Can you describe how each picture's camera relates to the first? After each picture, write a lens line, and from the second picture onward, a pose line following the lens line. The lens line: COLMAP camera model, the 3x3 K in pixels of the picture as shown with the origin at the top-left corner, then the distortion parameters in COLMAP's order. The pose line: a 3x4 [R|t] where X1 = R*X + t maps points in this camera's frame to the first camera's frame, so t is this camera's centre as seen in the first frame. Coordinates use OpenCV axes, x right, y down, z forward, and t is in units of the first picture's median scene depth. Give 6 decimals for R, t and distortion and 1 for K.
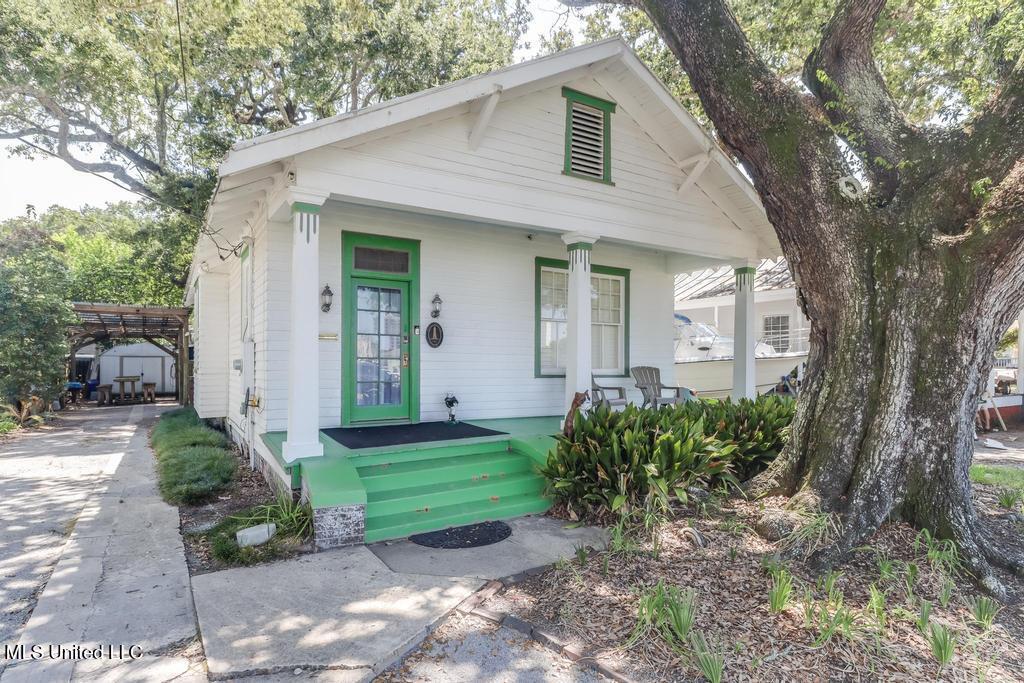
lens RADIAL K [[460.2, 0, 511.8], [0, 460.2, 357.3], [0, 0, 1]] dist [0.004127, 0.000076]
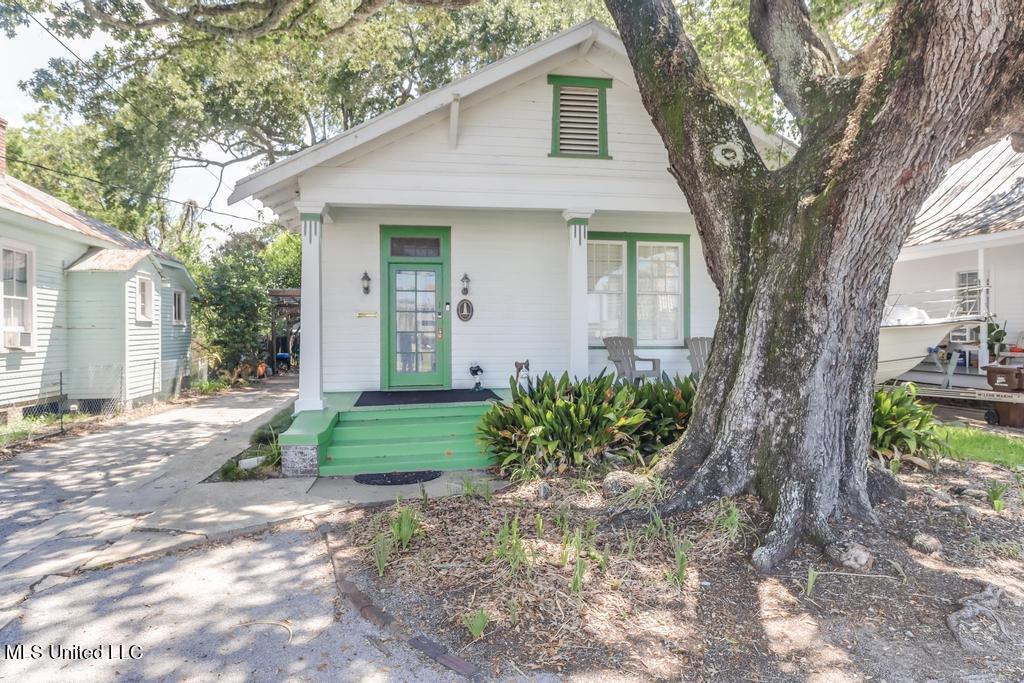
lens RADIAL K [[471.5, 0, 511.5], [0, 471.5, 324.8], [0, 0, 1]] dist [-0.001676, 0.000188]
pose [[0.951509, -0.015754, -0.307216, 0.600167], [0.013055, 0.999856, -0.010837, 0.000671], [0.307342, 0.006301, 0.951578, -0.096822]]
